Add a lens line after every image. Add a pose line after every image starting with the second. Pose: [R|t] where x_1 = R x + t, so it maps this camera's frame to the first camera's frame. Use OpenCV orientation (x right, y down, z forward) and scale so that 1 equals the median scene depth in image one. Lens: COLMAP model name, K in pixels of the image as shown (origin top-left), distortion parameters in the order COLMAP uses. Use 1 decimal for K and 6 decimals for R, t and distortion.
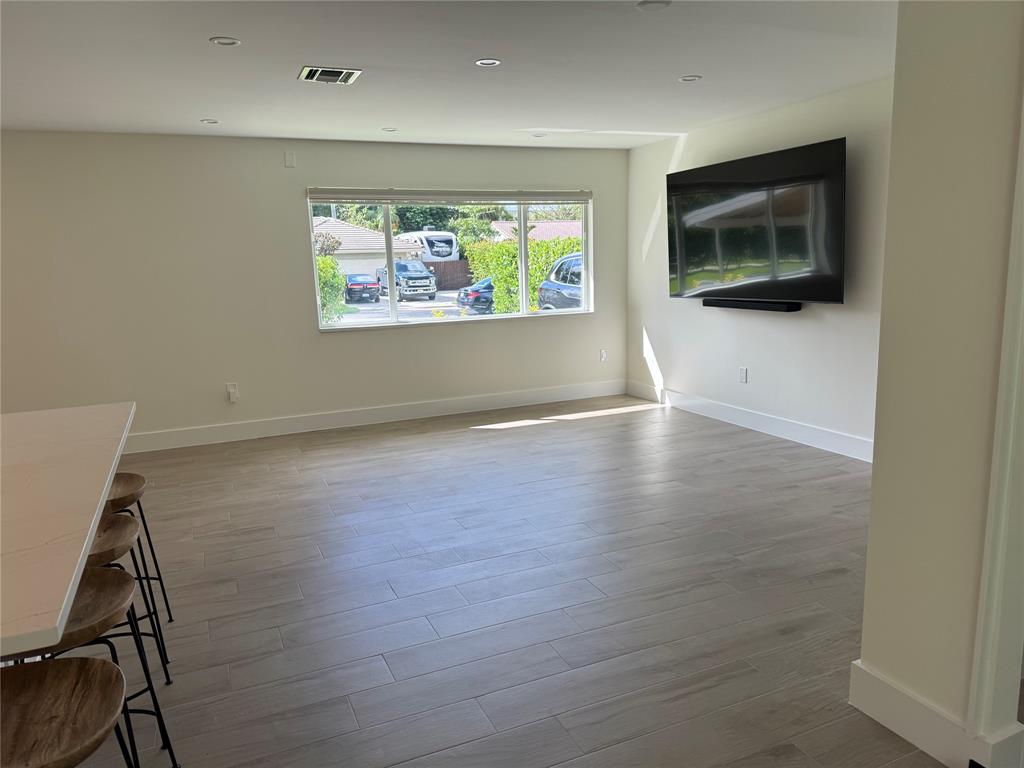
lens RADIAL K [[709.7, 0, 513.5], [0, 709.7, 381.3], [0, 0, 1]] dist [0.080625, -0.112411]
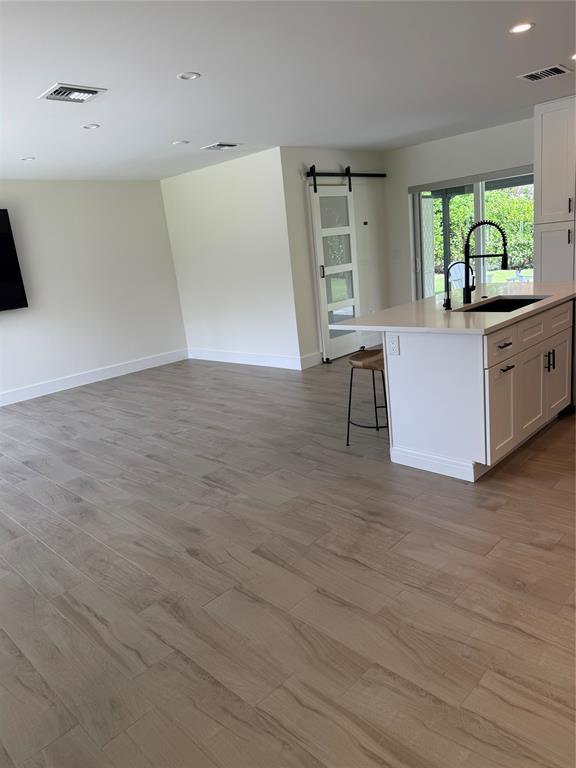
lens RADIAL K [[532.2, 0, 288.0], [0, 532.2, 384.0], [0, 0, 1]] dist [0.080625, -0.112411]
pose [[-0.360428, -0.162935, 0.918446, -0.658807], [0.270011, 0.924248, 0.269925, -0.080549], [-0.892852, 0.345279, -0.289131, 0.597668]]
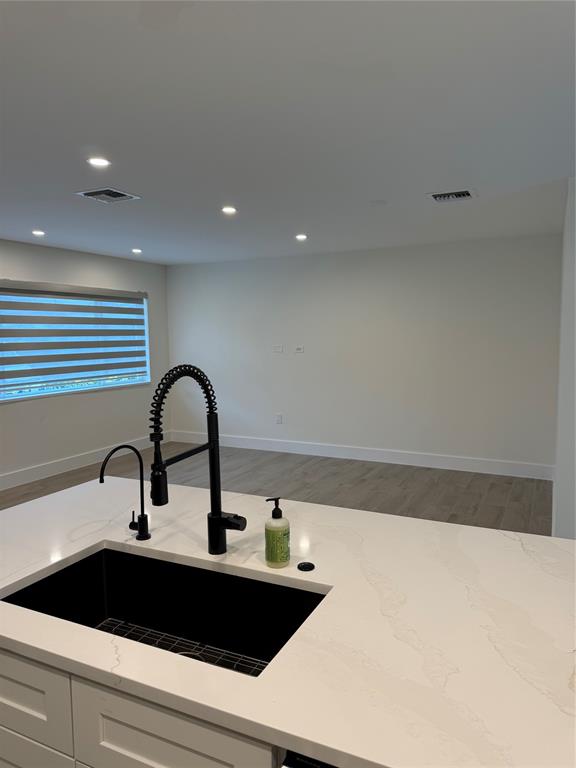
lens RADIAL K [[532.2, 0, 288.0], [0, 532.2, 384.0], [0, 0, 1]] dist [0.080625, -0.112411]
pose [[0.779280, -0.042724, 0.625218, -0.315668], [0.098412, 0.993638, -0.054761, -0.015775], [-0.618901, 0.104203, 0.778526, 0.070471]]
